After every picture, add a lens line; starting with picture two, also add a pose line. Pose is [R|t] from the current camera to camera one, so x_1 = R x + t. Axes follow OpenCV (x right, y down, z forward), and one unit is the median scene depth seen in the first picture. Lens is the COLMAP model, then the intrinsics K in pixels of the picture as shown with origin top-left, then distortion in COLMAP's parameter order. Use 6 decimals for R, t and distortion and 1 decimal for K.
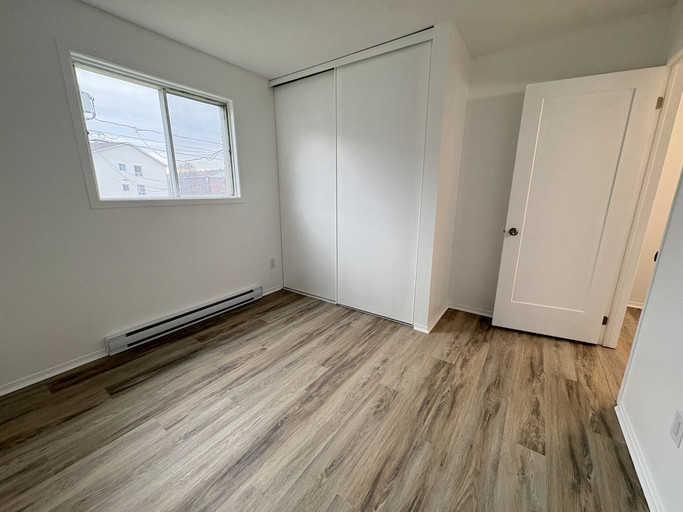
lens RADIAL K [[271.6, 0, 341.2], [0, 271.6, 254.7], [0, 0, 1]] dist [0.001315, -0.000001]
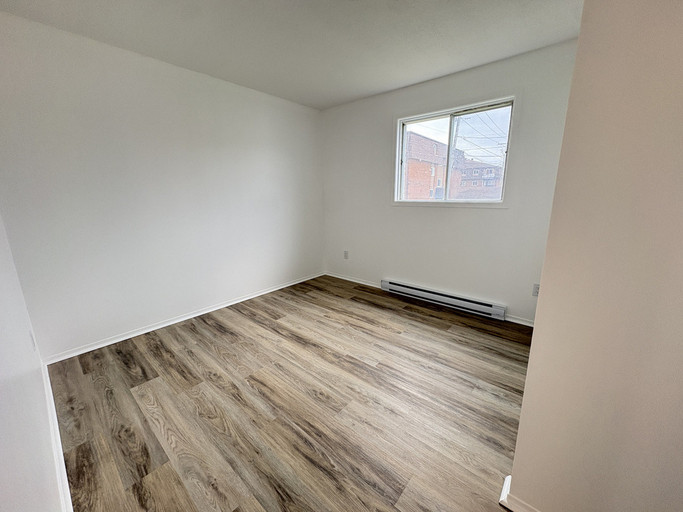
lens RADIAL K [[271.6, 0, 344.9], [0, 271.6, 258.8], [0, 0, 1]] dist [0.001315, -0.000001]
pose [[-0.086632, 0.230433, -0.969224, 0.906716], [-0.218519, 0.944795, 0.244156, -0.212151], [0.971980, 0.232946, -0.031496, 0.845683]]
